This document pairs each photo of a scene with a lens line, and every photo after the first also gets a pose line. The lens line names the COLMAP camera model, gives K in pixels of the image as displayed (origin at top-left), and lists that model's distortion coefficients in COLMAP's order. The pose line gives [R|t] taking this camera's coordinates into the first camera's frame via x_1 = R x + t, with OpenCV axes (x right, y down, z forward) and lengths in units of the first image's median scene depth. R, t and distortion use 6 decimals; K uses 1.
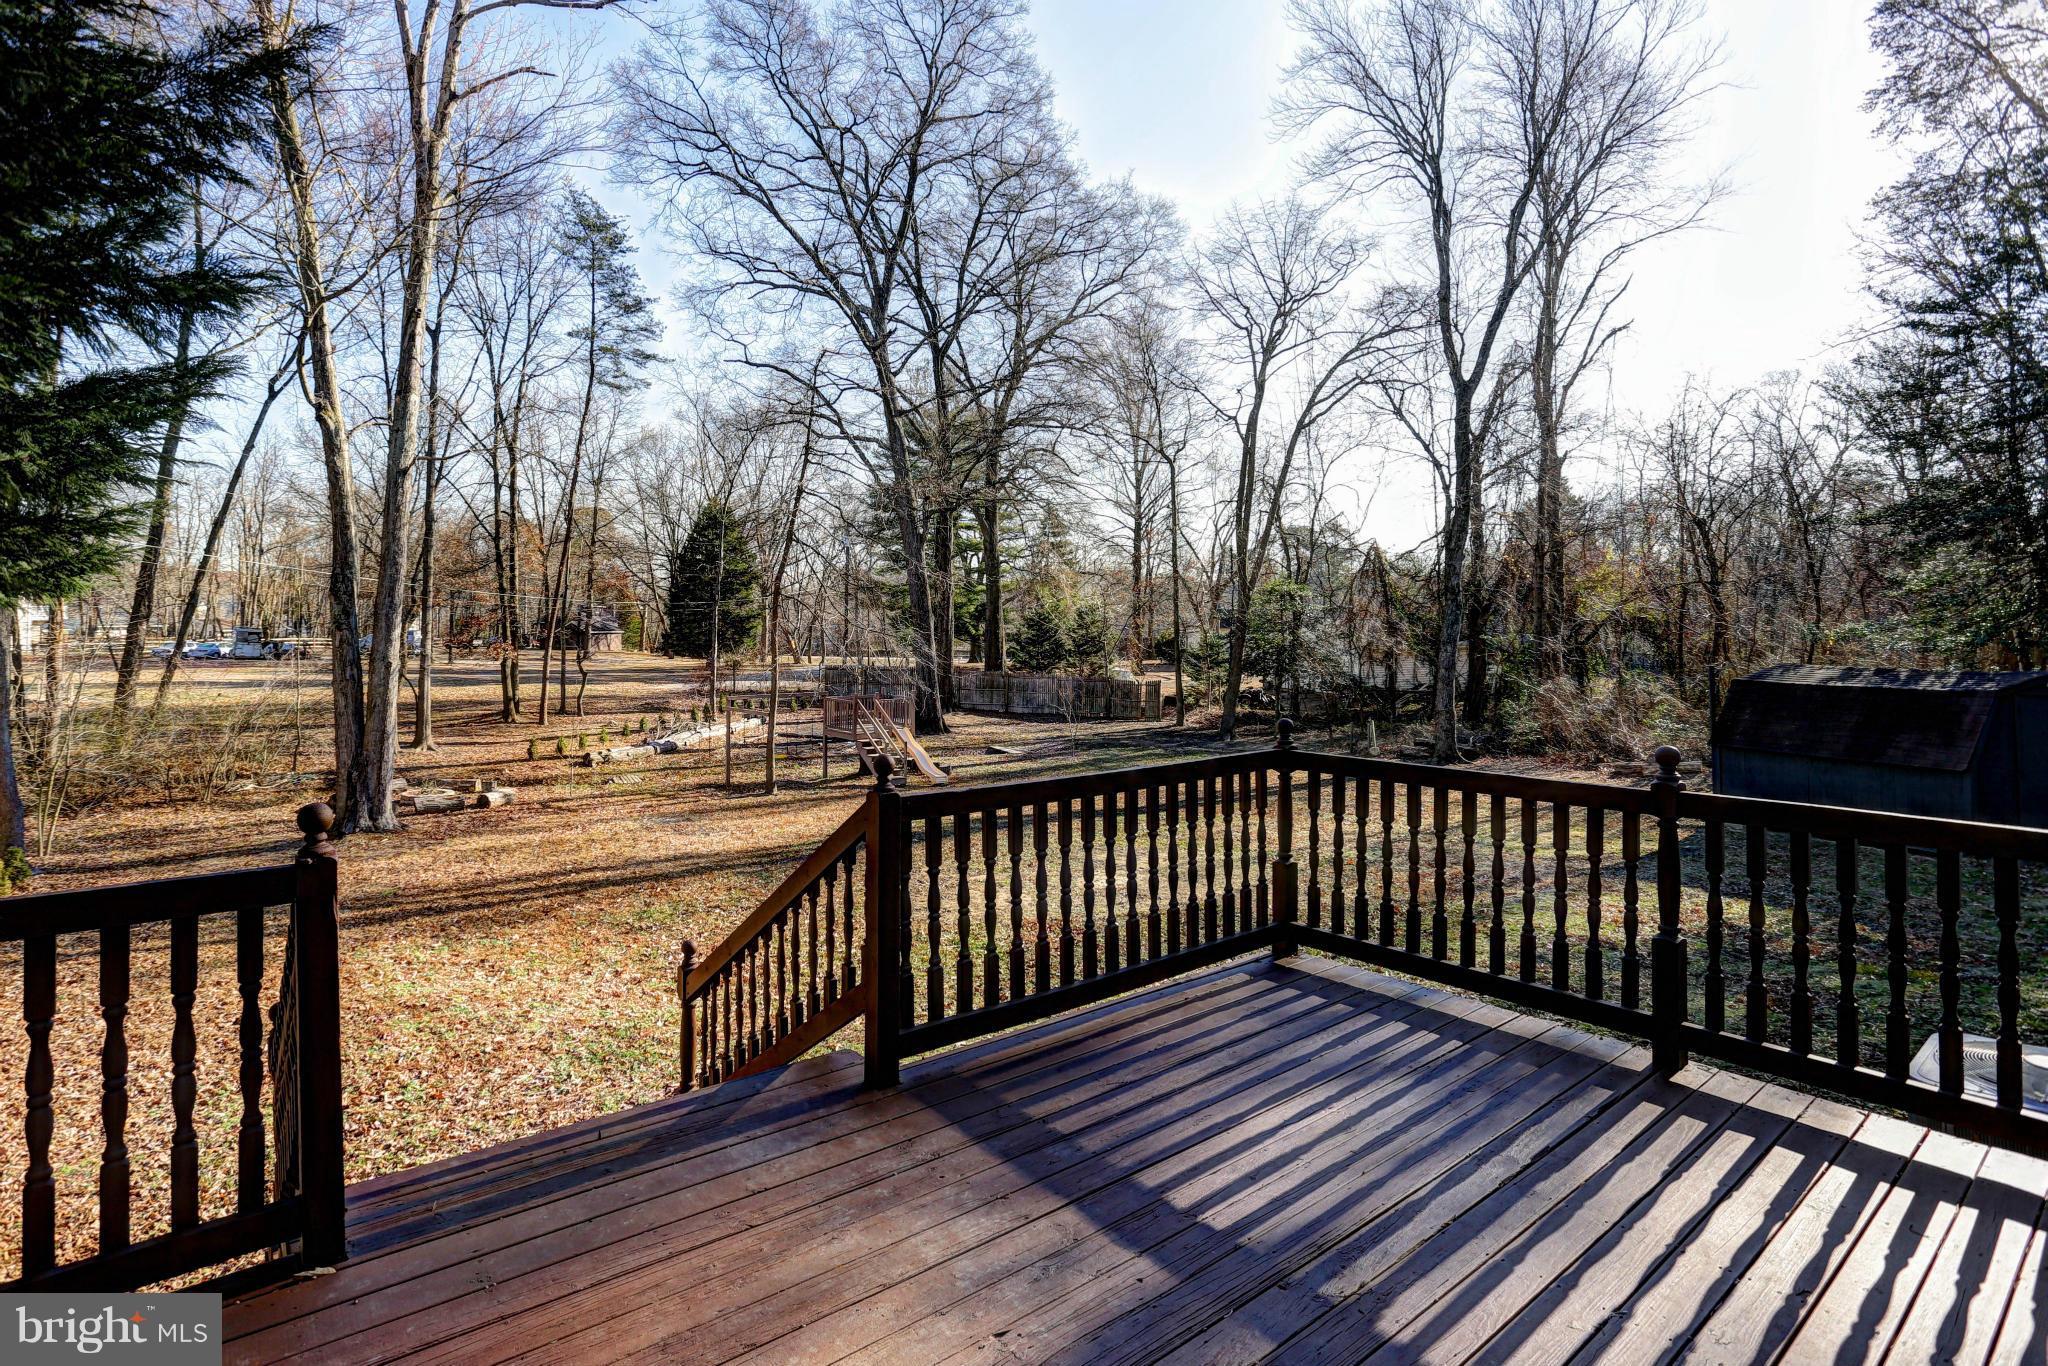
lens RADIAL K [[1023.2, 0, 1027.8], [0, 1023.2, 667.4], [0, 0, 1]] dist [-0.077353, 0.032203]
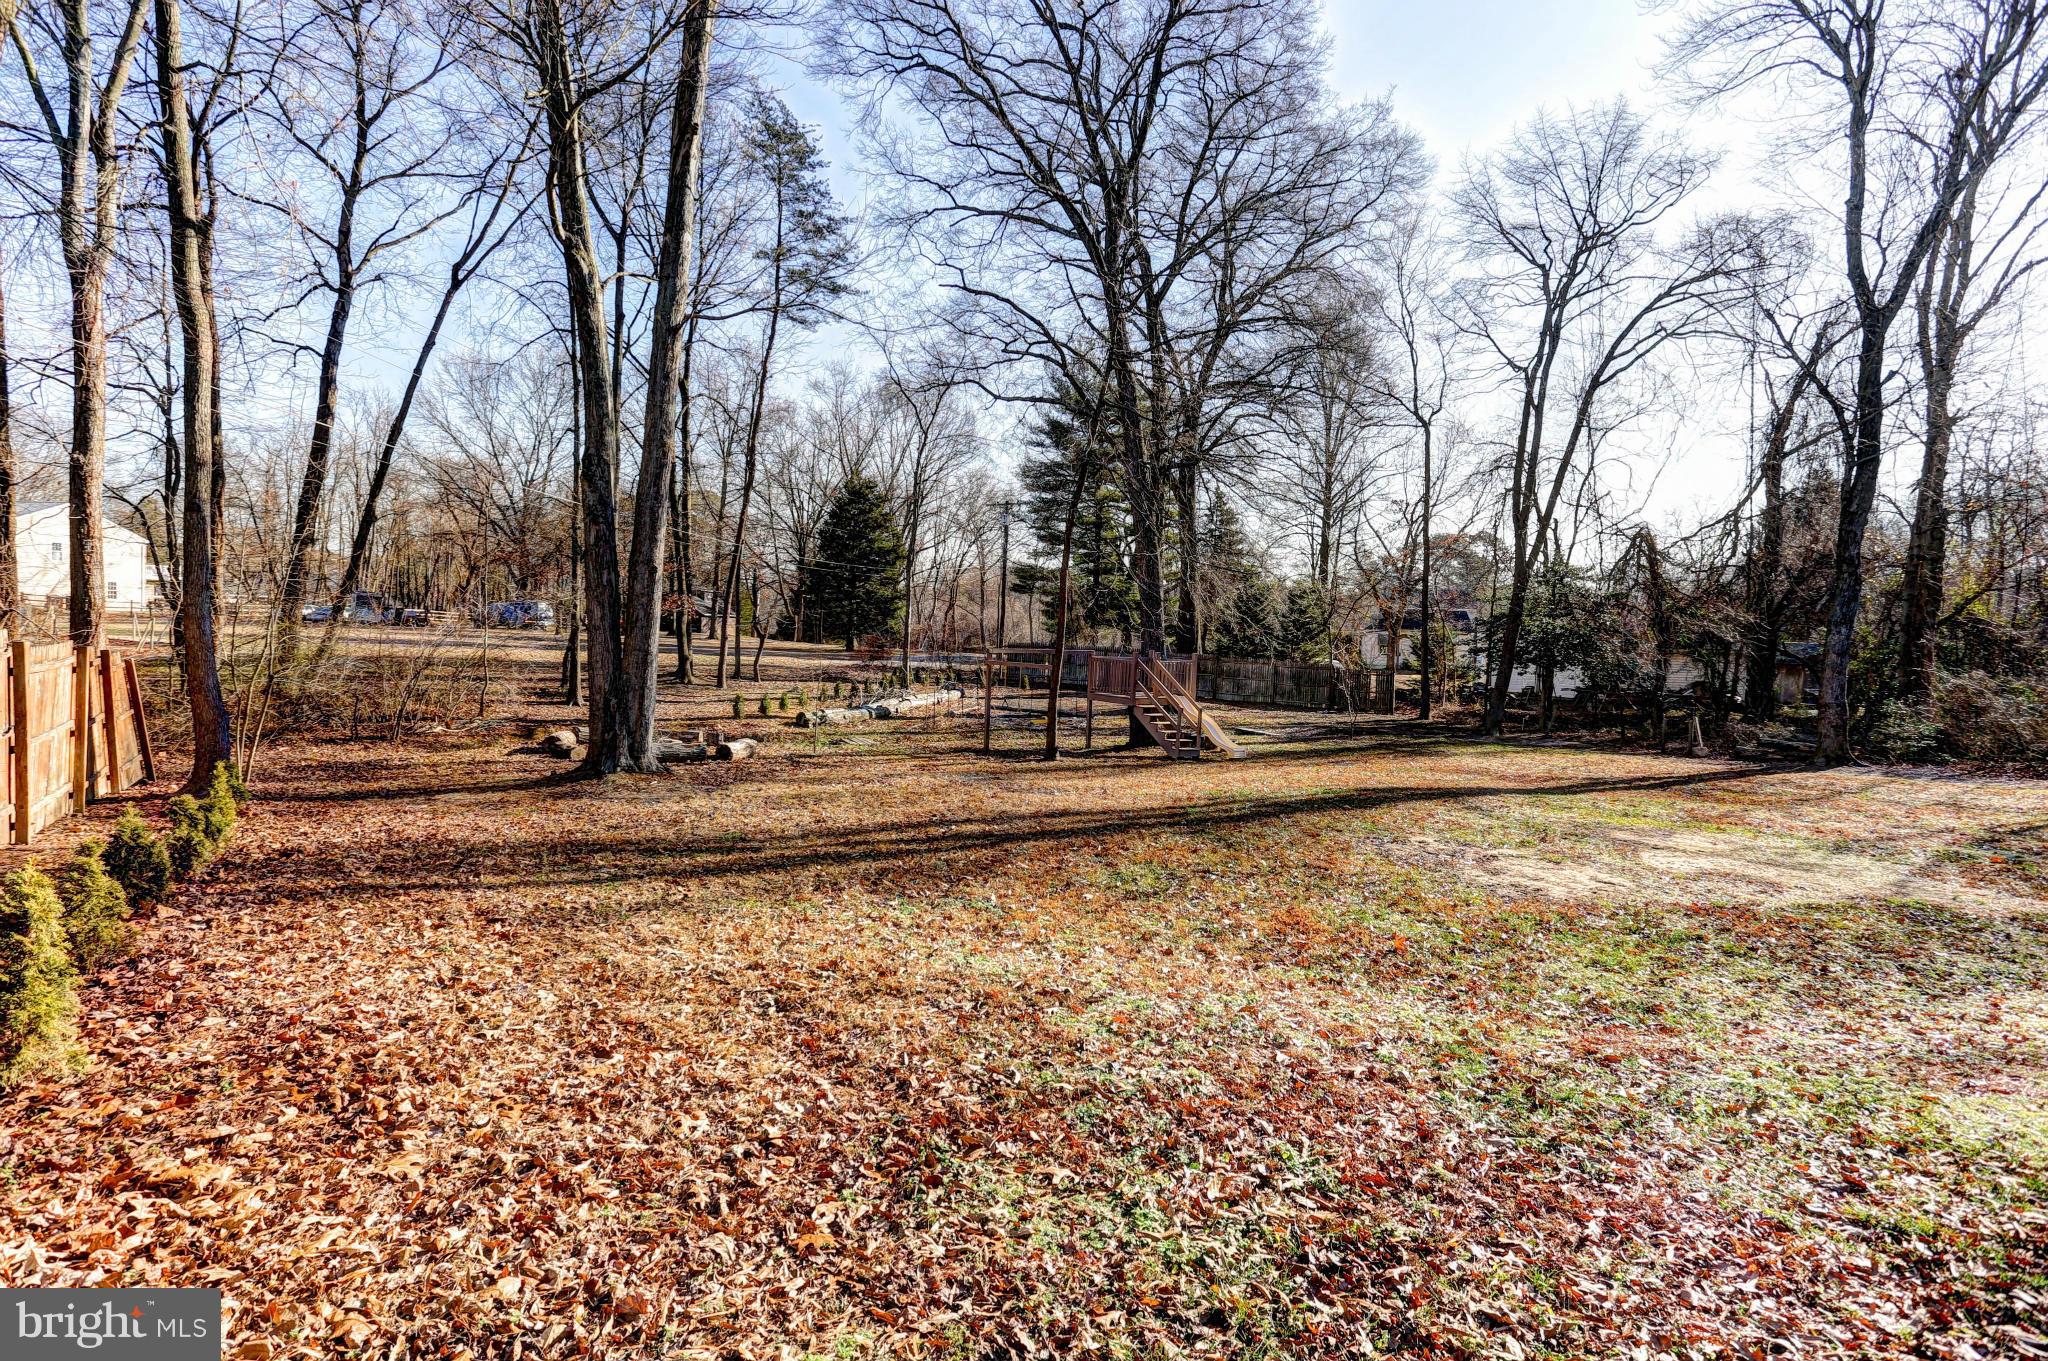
lens RADIAL K [[991.4, 0, 1025.7], [0, 991.4, 751.2], [0, 0, 1]] dist [-0.043552, 0.015314]
pose [[0.997902, 0.046882, -0.044651, -0.168512], [-0.043882, 0.996858, 0.065944, 0.044481], [0.047603, -0.063847, 0.996824, 0.117231]]
